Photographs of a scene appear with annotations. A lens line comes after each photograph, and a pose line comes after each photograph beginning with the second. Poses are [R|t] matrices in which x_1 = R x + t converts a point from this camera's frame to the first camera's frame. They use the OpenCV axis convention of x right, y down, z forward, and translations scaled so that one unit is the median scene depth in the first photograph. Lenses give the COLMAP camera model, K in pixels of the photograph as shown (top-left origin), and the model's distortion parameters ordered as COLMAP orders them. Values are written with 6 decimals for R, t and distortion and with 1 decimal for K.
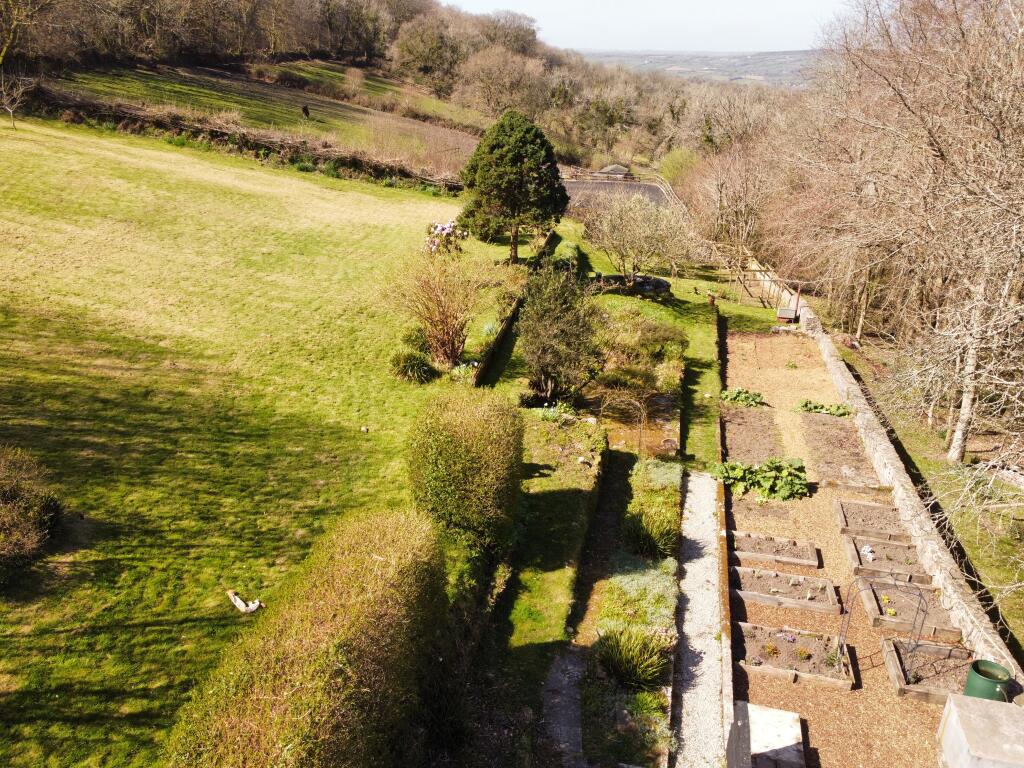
lens RADIAL K [[721.1, 0, 513.2], [0, 721.1, 382.6], [0, 0, 1]] dist [-0.000351, -0.005318]
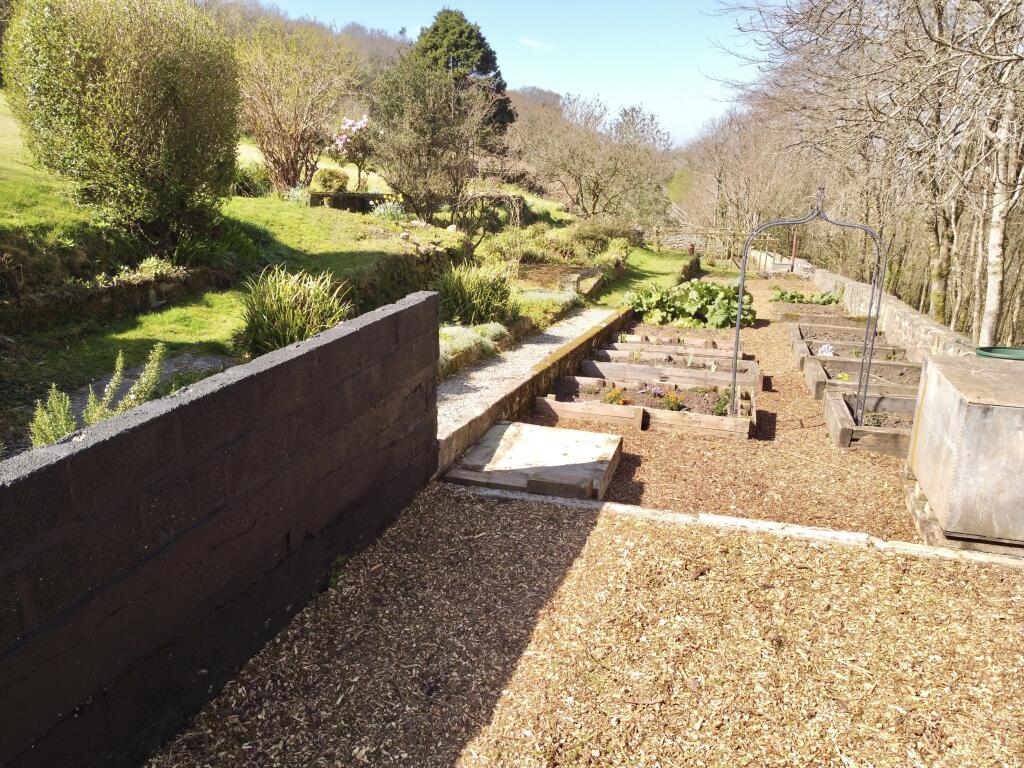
lens RADIAL K [[721.1, 0, 510.3], [0, 721.1, 385.3], [0, 0, 1]] dist [-0.000351, -0.005318]
pose [[0.998531, 0.015956, -0.051783, 0.213706], [-0.021878, 0.993022, -0.115884, 0.299450], [0.049573, 0.116847, 0.991912, 0.310581]]
